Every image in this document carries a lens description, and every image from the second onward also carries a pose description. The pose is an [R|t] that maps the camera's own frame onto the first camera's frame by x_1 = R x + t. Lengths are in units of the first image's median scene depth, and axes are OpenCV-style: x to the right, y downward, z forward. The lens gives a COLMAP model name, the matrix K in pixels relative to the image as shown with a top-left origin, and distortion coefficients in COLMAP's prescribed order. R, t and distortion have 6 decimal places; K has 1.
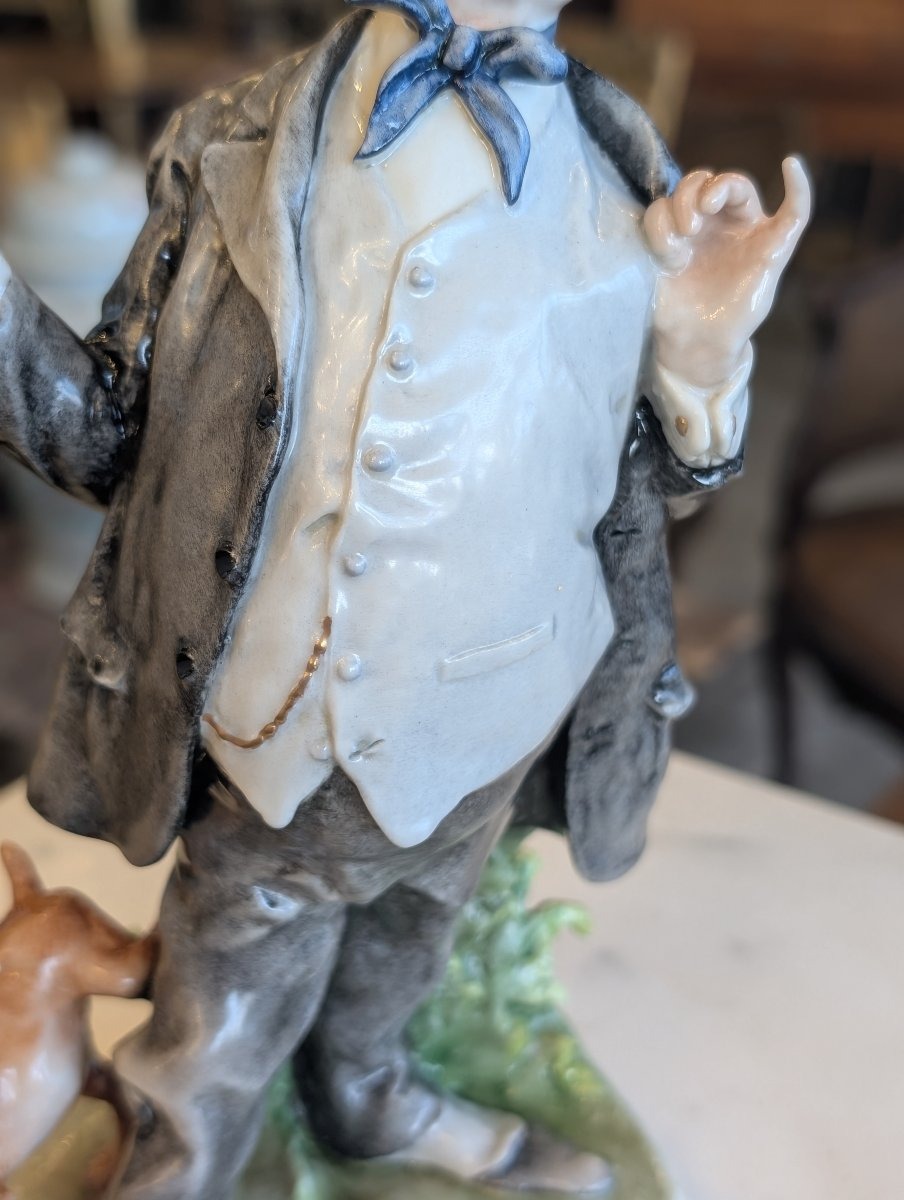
lens RADIAL K [[1849.0, 0, 454.4], [0, 1849.0, 600.3], [0, 0, 1]] dist [0.368427, -2.565223]
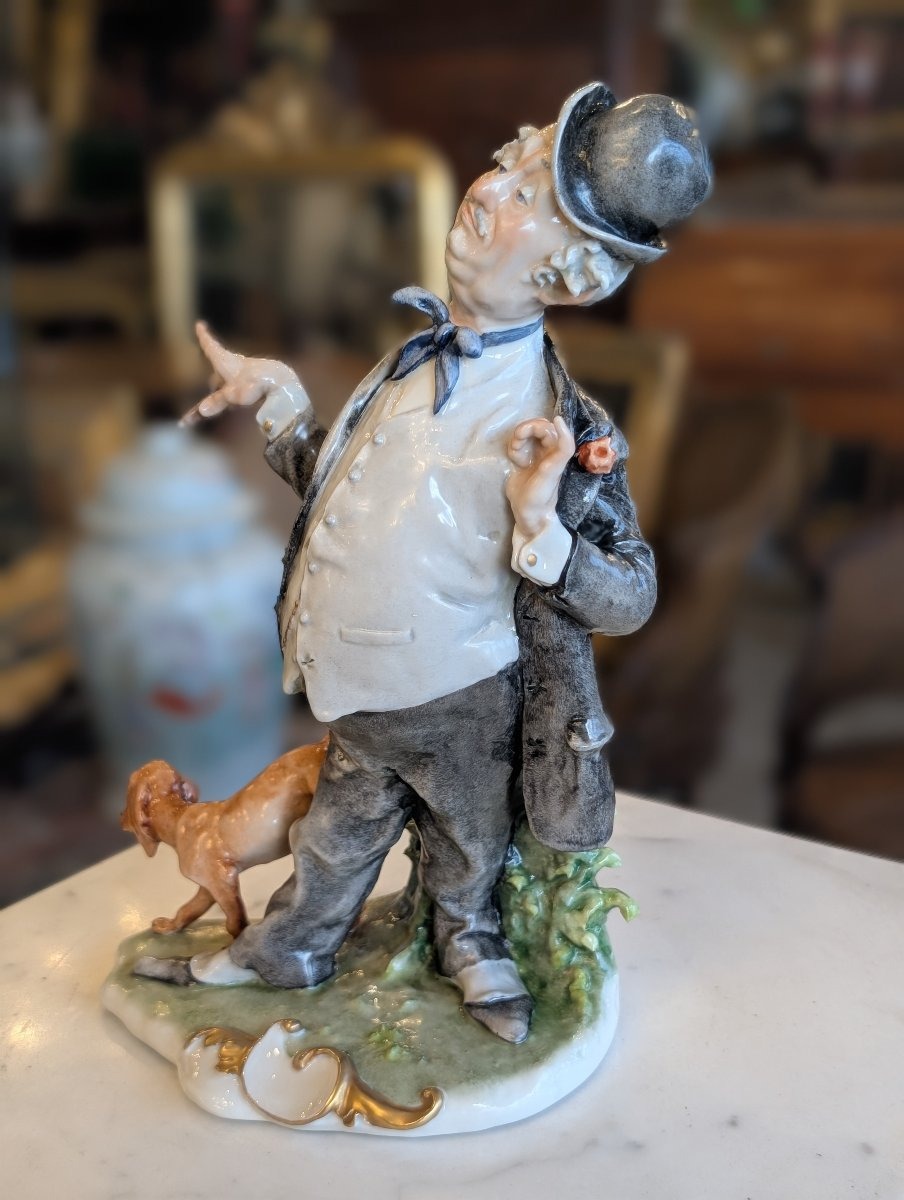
lens RADIAL K [[1849.0, 0, 454.4], [0, 1849.0, 600.3], [0, 0, 1]] dist [0.368427, -2.565223]
pose [[0.613091, 0.232859, -0.754915, 1.444101], [-0.321335, 0.946459, 0.030976, -0.089335], [0.721709, 0.223589, 0.655091, -0.192039]]
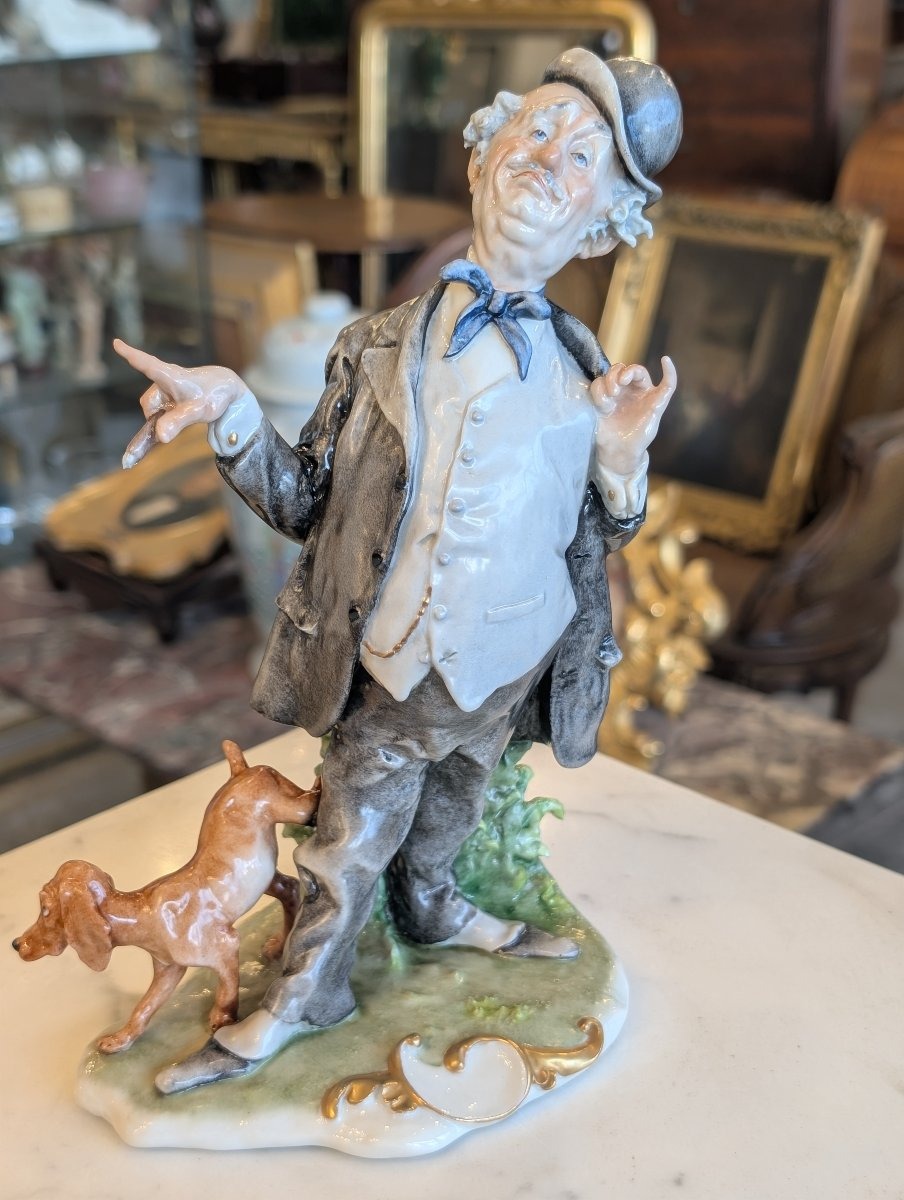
lens RADIAL K [[1849.0, 0, 454.4], [0, 1849.0, 600.3], [0, 0, 1]] dist [0.368427, -2.565223]
pose [[0.999874, 0.002083, 0.015736, -0.067133], [-0.000729, 0.996331, -0.085579, 0.174944], [-0.015856, 0.085556, 0.996207, -0.871394]]
